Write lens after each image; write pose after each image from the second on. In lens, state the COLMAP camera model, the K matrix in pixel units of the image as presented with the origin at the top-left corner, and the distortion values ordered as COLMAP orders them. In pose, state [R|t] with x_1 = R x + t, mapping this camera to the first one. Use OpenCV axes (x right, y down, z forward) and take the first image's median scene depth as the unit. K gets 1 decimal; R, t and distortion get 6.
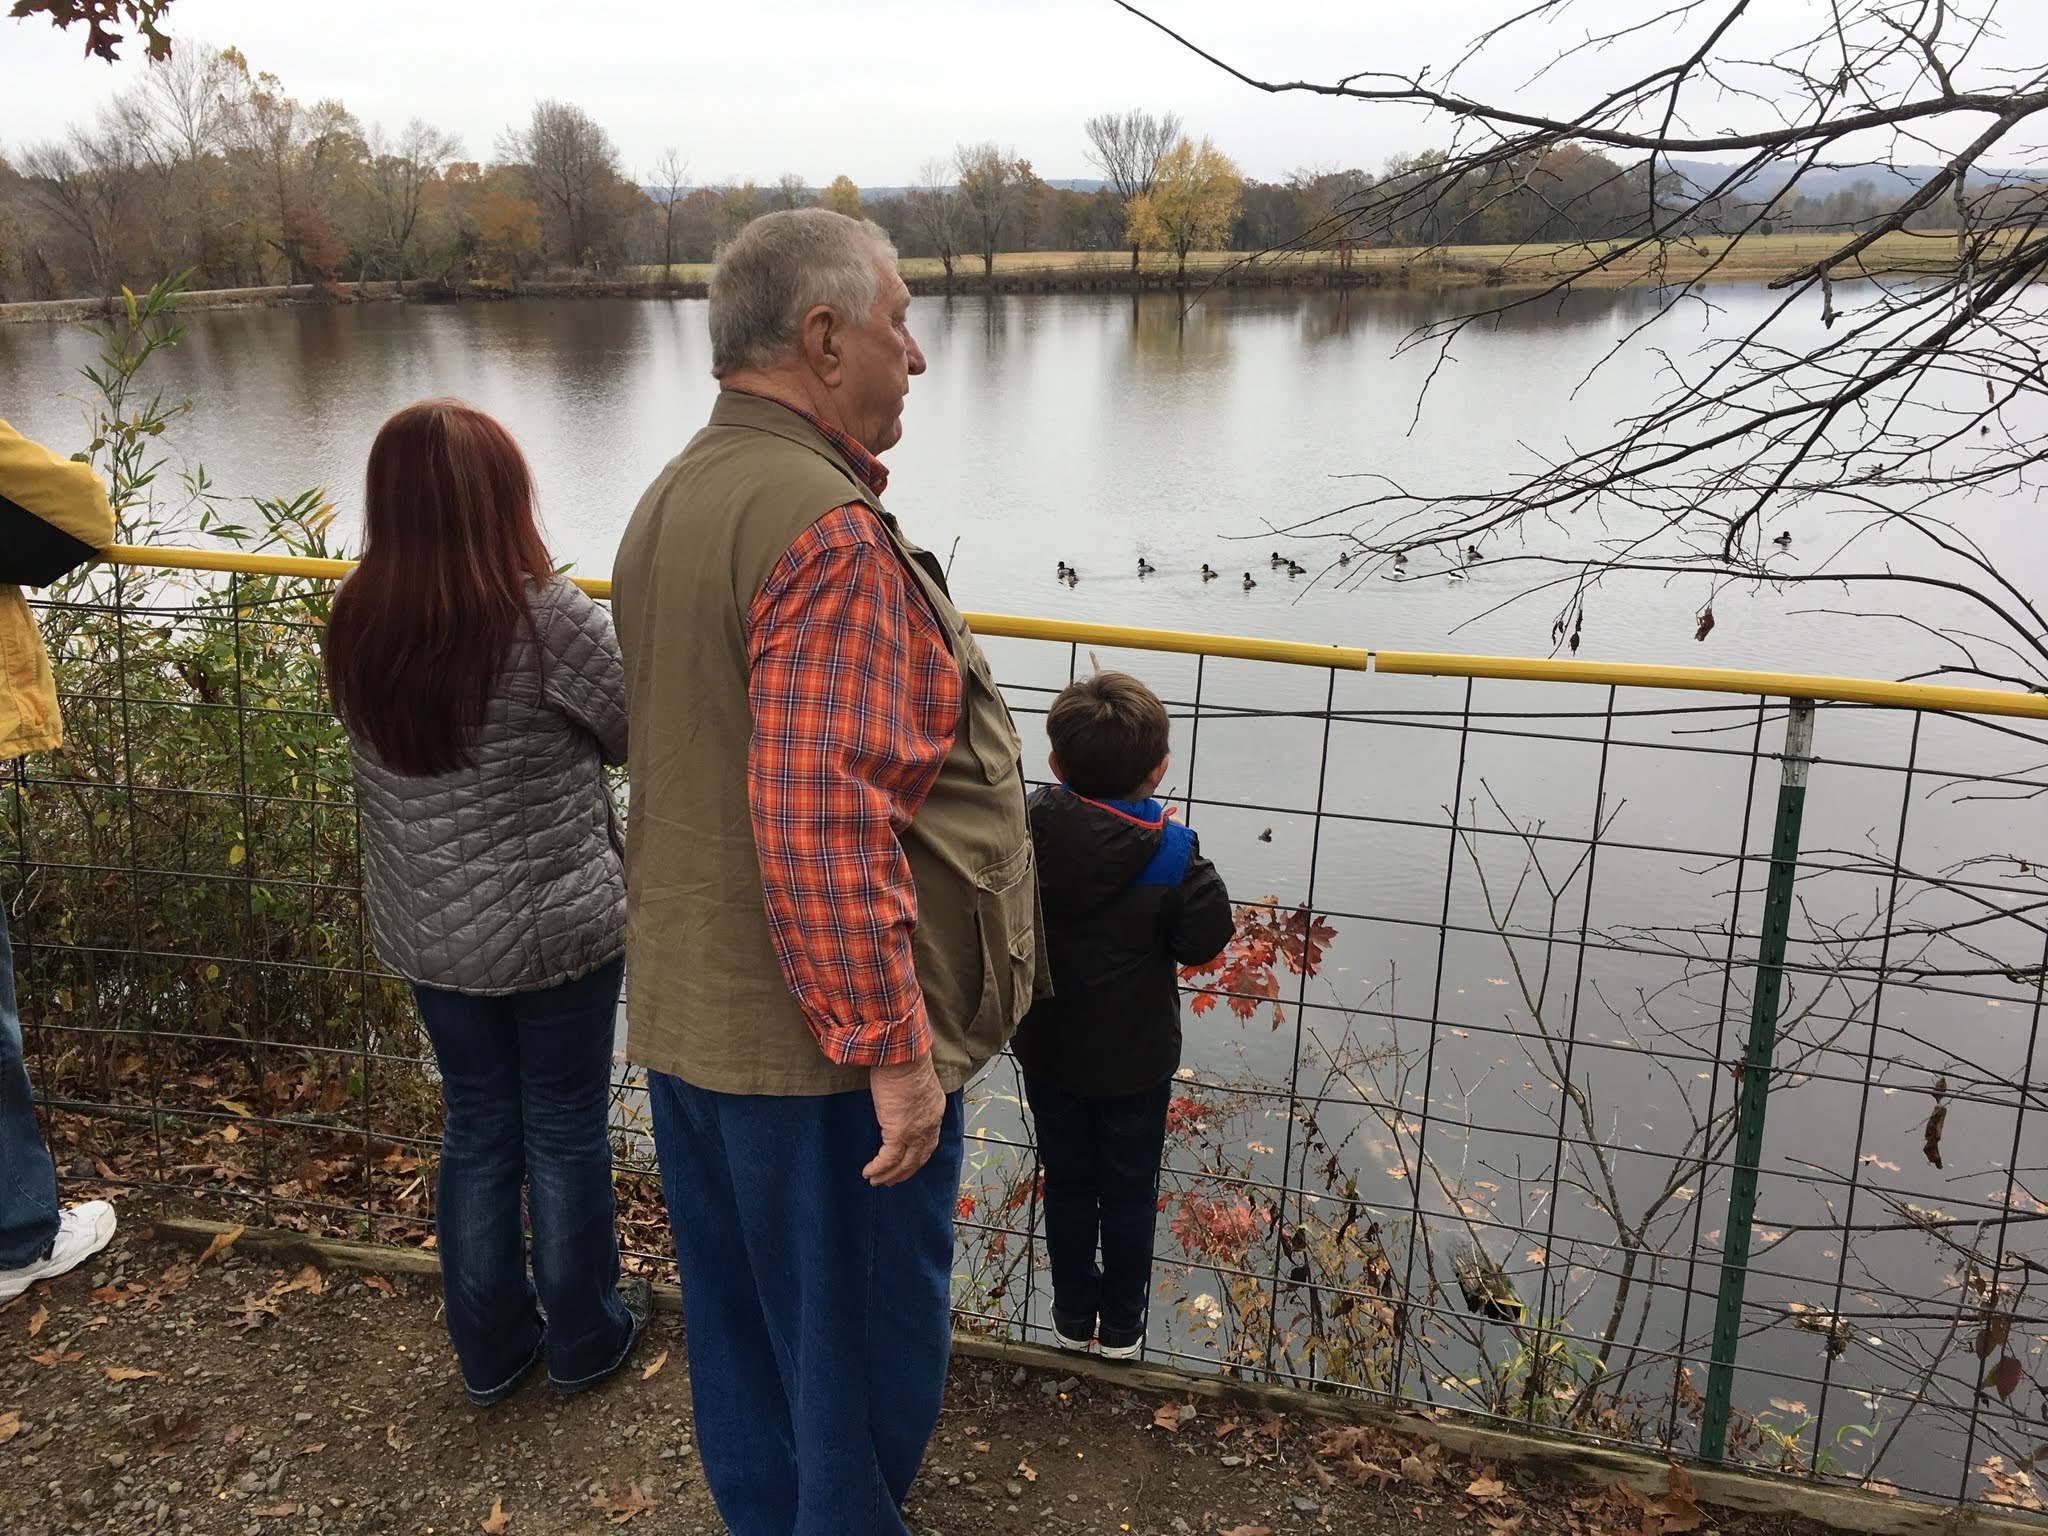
lens RADIAL K [[1776.0, 0, 996.9], [0, 1776.0, 751.7], [0, 0, 1]] dist [0.083626, -0.104356]
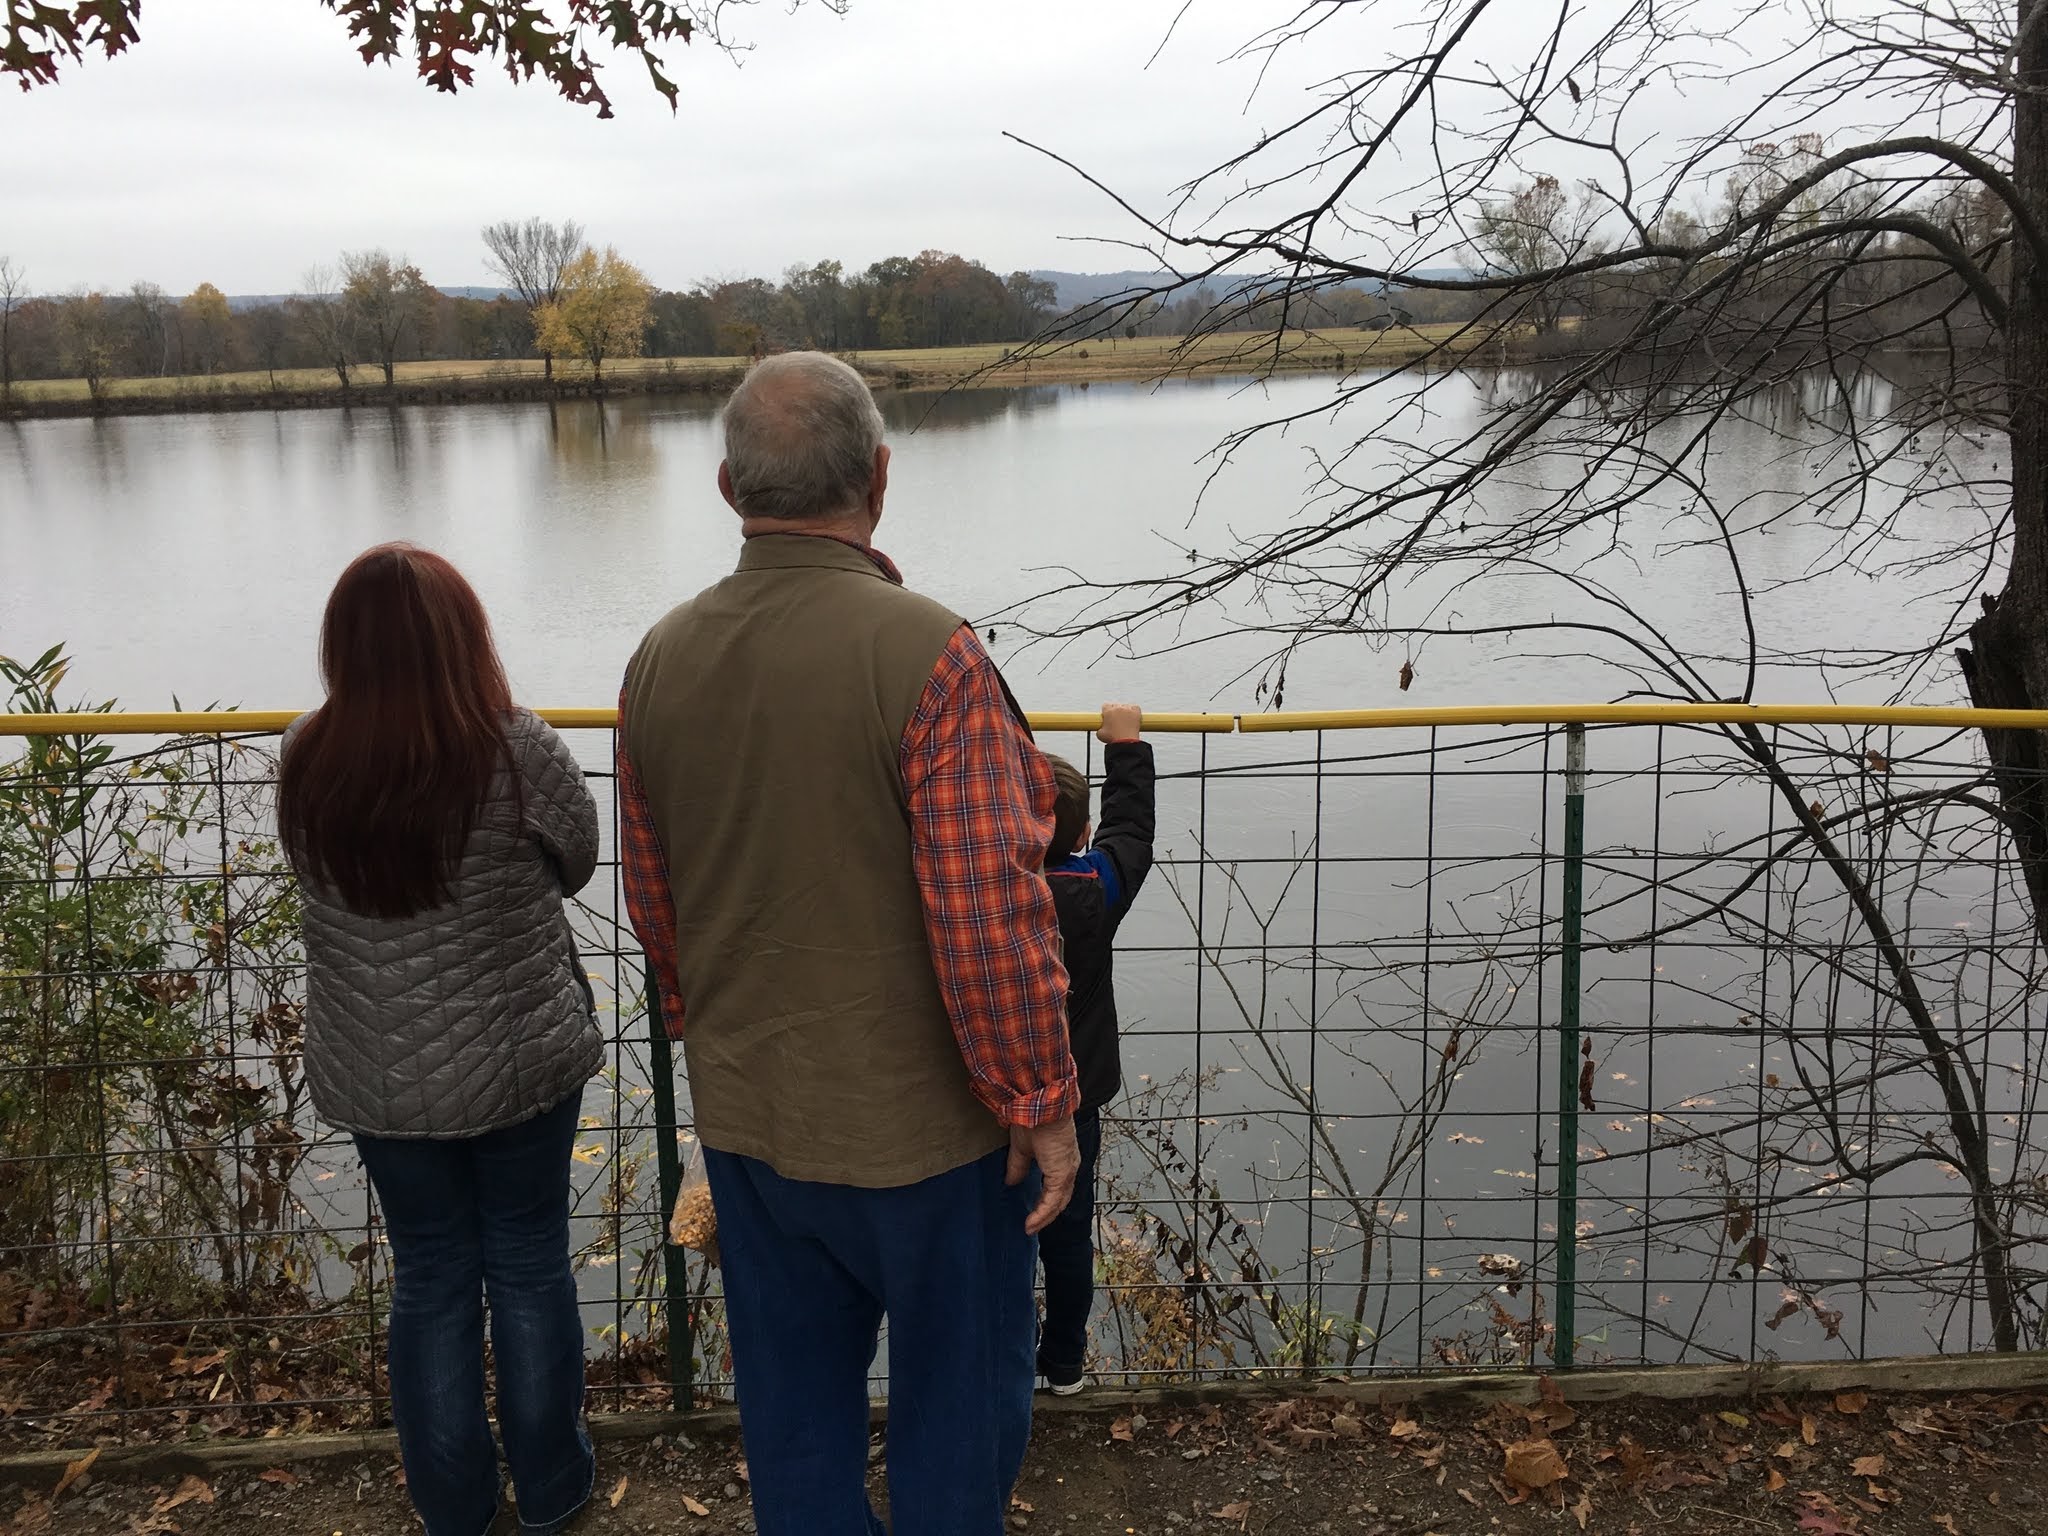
lens RADIAL K [[1776.0, 0, 1022.2], [0, 1776.0, 756.3], [0, 0, 1]] dist [0.083626, -0.104356]
pose [[0.945293, -0.089794, 0.313621, -0.264983], [0.106215, 0.993704, -0.035634, -0.003280], [-0.308447, 0.066996, 0.948879, -0.042057]]
